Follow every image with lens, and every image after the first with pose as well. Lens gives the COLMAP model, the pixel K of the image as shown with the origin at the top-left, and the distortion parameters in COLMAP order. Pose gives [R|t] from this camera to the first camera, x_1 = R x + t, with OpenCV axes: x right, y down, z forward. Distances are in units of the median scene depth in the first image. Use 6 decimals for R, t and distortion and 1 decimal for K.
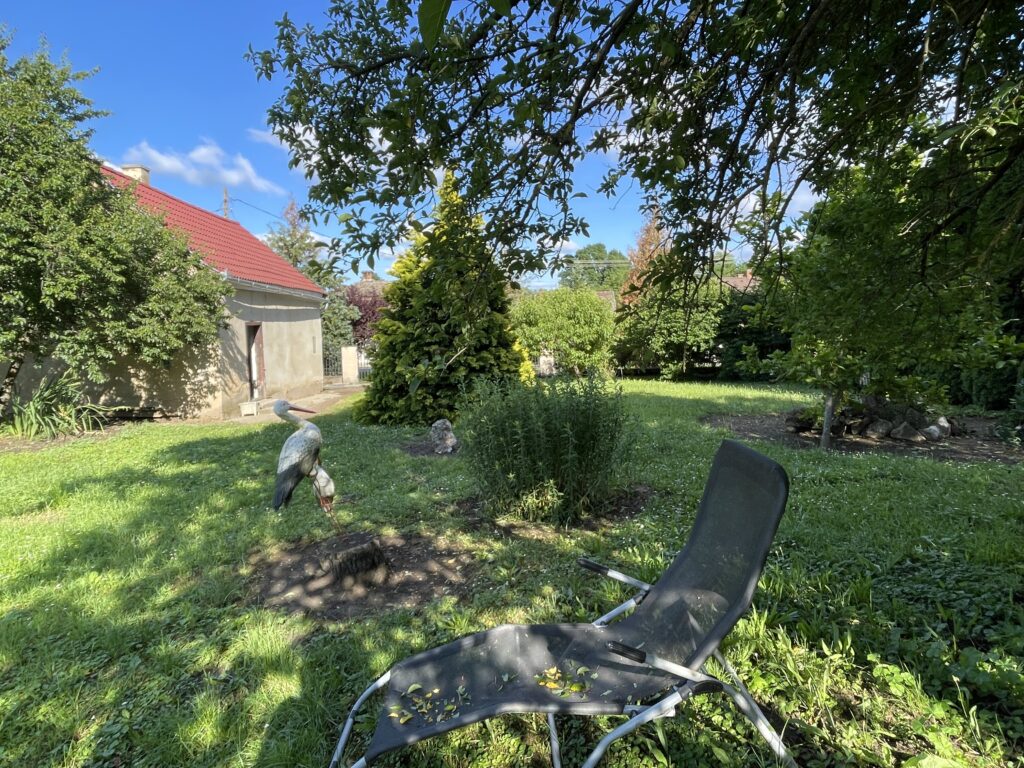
lens RADIAL K [[588.7, 0, 510.9], [0, 588.7, 378.9], [0, 0, 1]] dist [0.001035, -0.005592]
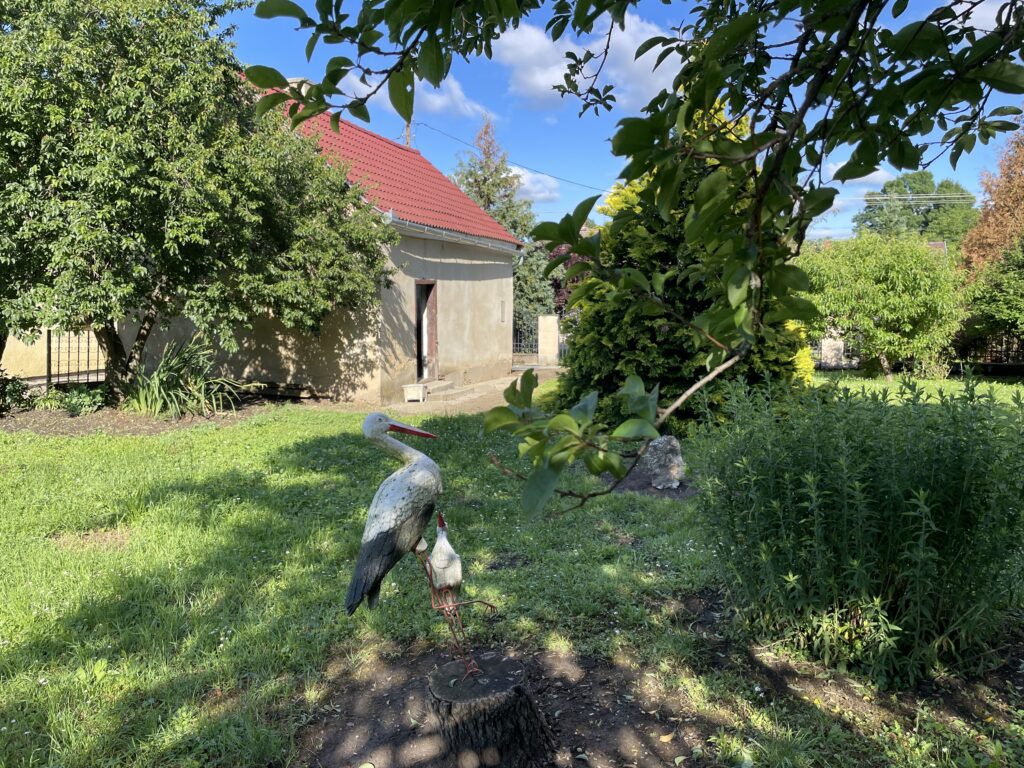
lens RADIAL K [[770.7, 0, 519.3], [0, 770.7, 376.9], [0, 0, 1]] dist [0.073954, -0.076200]
pose [[0.950649, 0.055539, -0.305258, -0.012494], [-0.048661, 0.998362, 0.030103, -0.009887], [0.306430, -0.013763, 0.951794, 0.122944]]
